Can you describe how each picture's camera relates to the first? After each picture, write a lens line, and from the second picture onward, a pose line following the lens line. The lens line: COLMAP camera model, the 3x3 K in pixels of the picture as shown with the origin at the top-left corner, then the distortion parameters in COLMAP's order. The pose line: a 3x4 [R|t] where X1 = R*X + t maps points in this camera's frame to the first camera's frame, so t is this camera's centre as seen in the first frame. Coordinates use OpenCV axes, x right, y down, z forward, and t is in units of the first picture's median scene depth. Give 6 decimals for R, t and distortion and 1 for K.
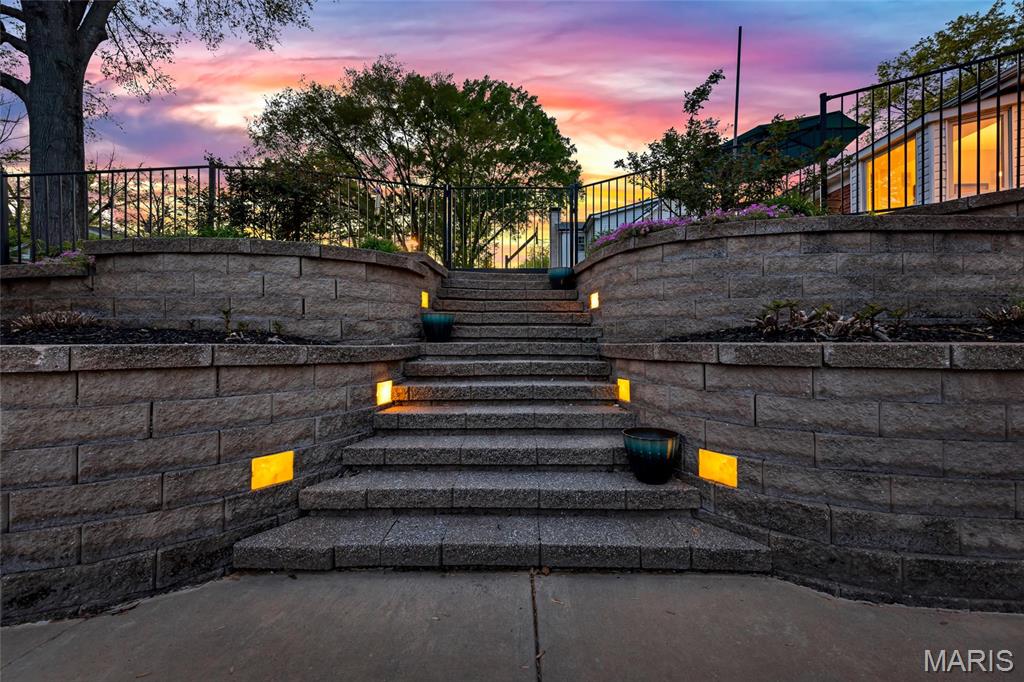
lens RADIAL K [[397.9, 0, 512.0], [0, 397.9, 341.0], [0, 0, 1]] dist [0.001143, 0.000005]
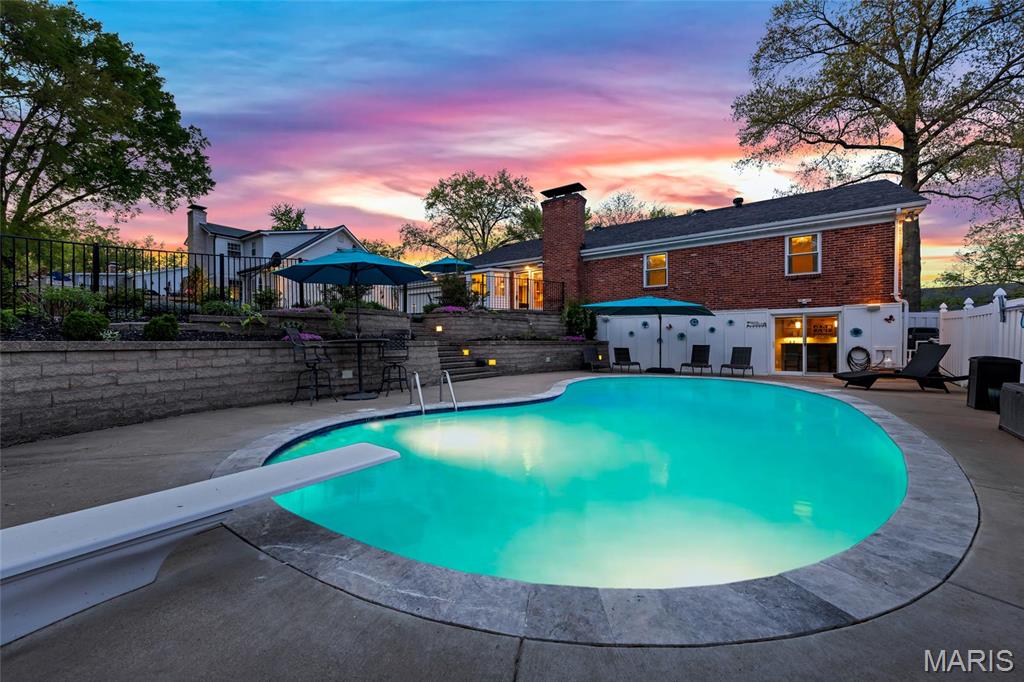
lens RADIAL K [[397.9, 0, 512.0], [0, 397.9, 341.0], [0, 0, 1]] dist [0.001143, 0.000005]
pose [[0.561947, 0.004807, 0.827159, -3.209069], [0.003671, 0.999959, -0.008306, 0.041148], [-0.827165, 0.007704, 0.561906, -1.952471]]
